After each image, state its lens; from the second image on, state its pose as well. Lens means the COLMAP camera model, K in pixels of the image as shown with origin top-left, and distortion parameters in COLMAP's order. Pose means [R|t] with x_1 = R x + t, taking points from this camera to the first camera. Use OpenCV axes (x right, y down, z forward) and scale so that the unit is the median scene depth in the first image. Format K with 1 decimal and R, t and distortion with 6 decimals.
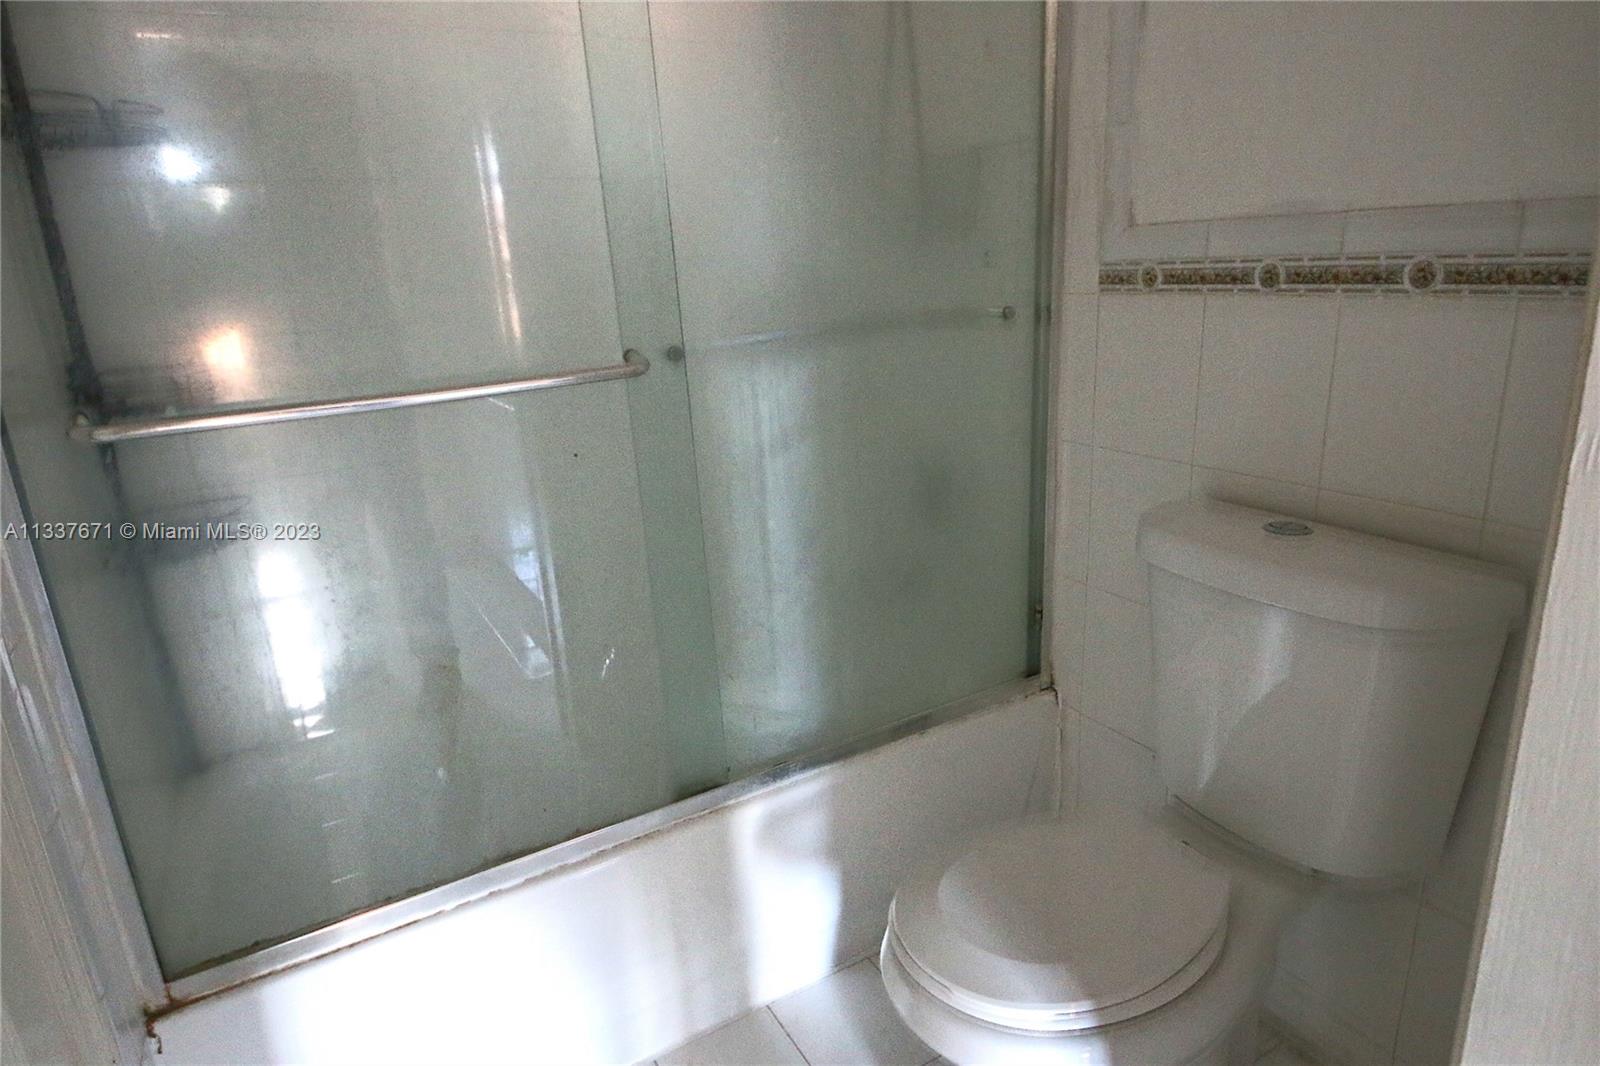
lens RADIAL K [[940.5, 0, 808.6], [0, 940.5, 540.5], [0, 0, 1]] dist [0.015798, -0.001770]
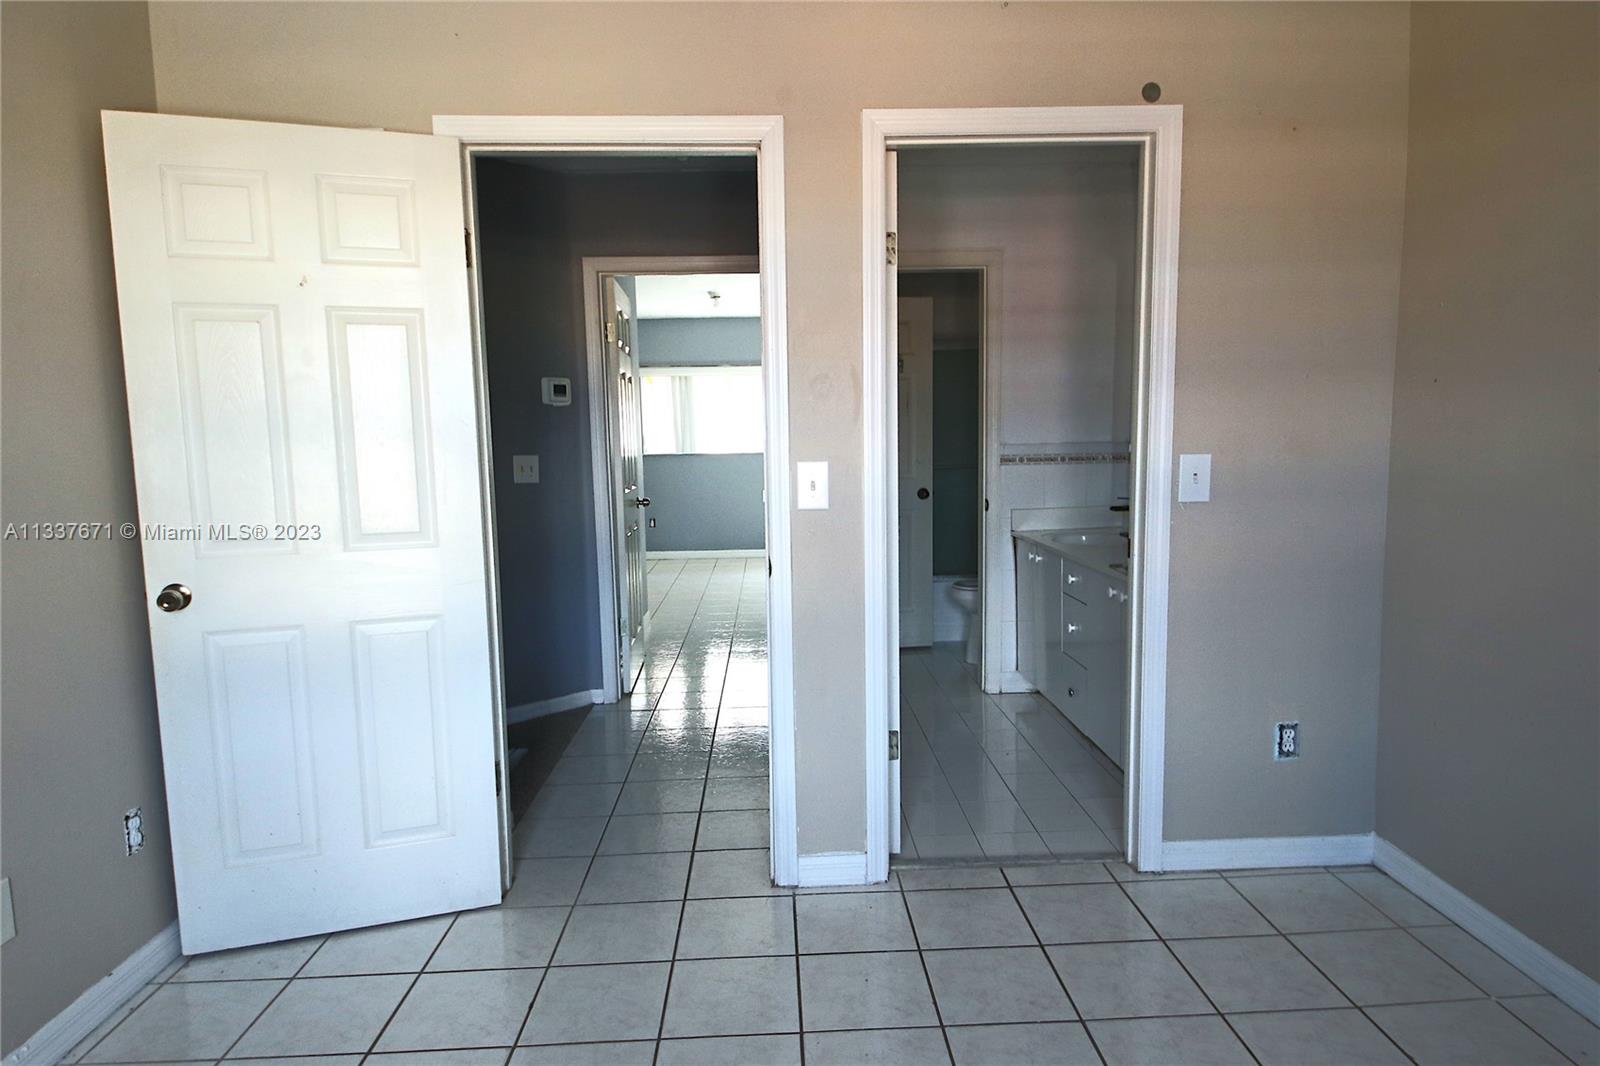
lens RADIAL K [[958.5, 0, 800.0], [0, 958.5, 533.0], [0, 0, 1]] dist [0.008629, 0.000879]
pose [[0.459691, -0.058640, 0.886141, -3.054585], [0.249018, 0.966299, -0.065236, -0.020470], [-0.852452, 0.250653, 0.458801, 0.246818]]
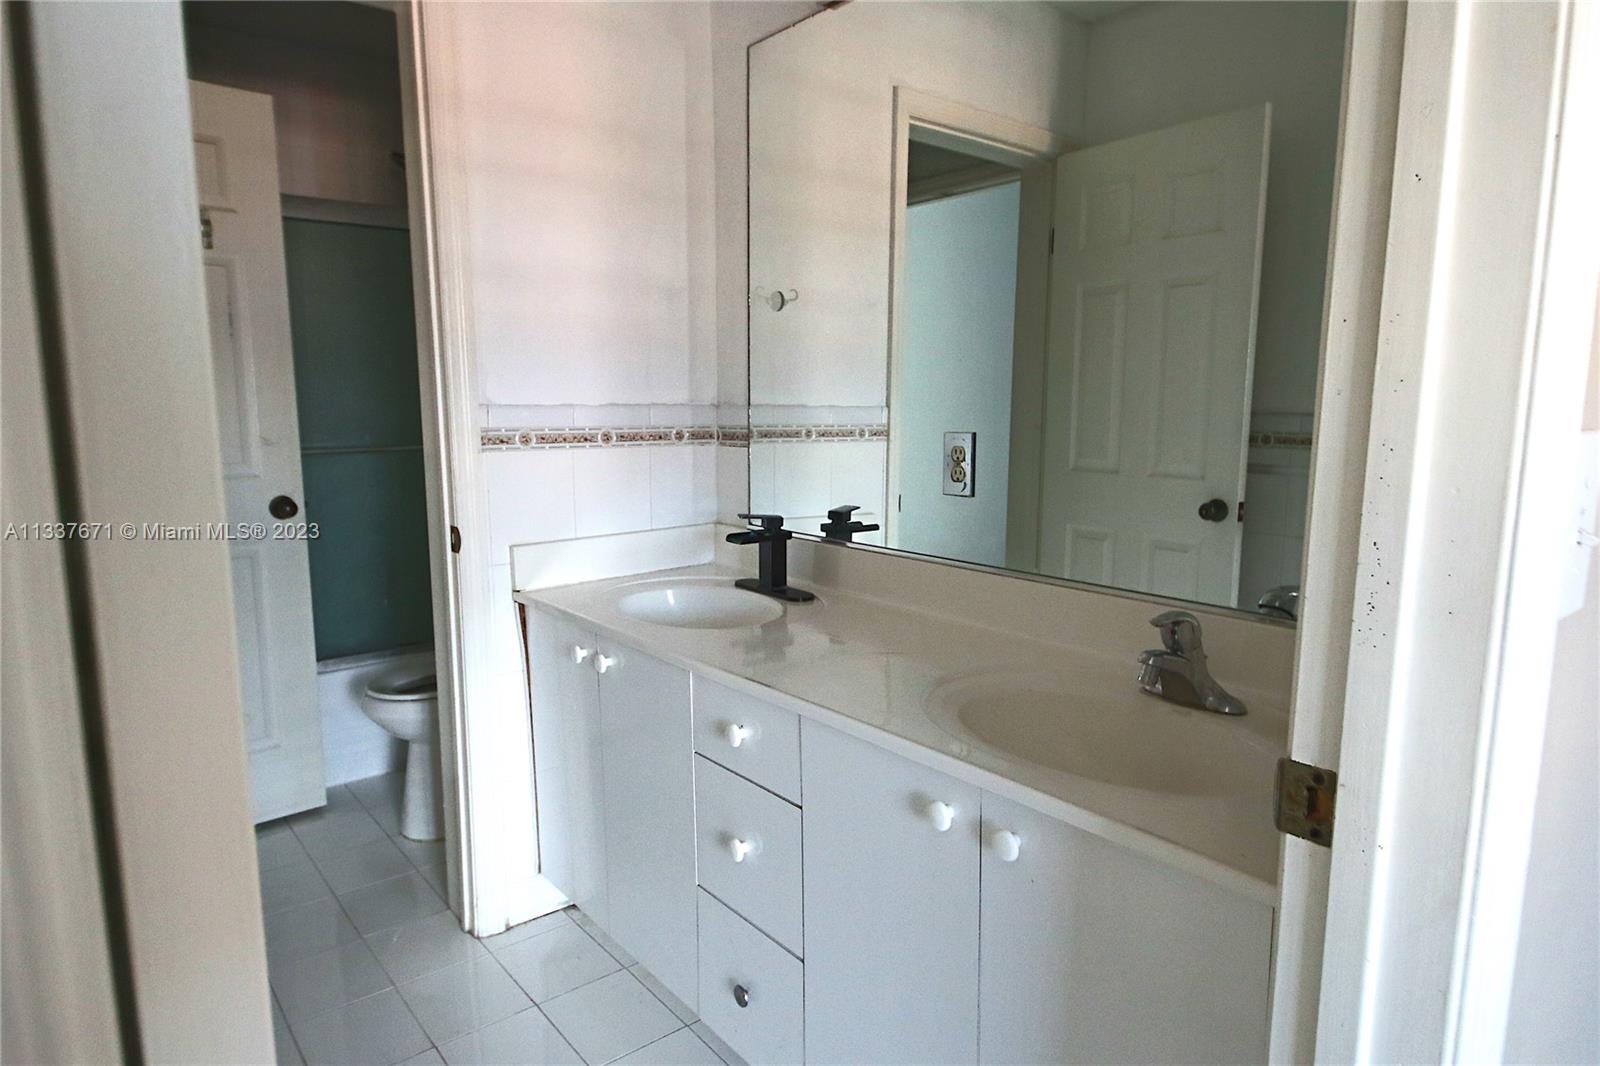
lens RADIAL K [[940.5, 0, 808.6], [0, 940.5, 540.5], [0, 0, 1]] dist [0.015798, -0.001770]
pose [[-0.175138, -0.102391, 0.979205, -1.271784], [0.285305, 0.946624, 0.150013, -0.243055], [-0.942299, 0.305645, -0.136577, 0.905508]]
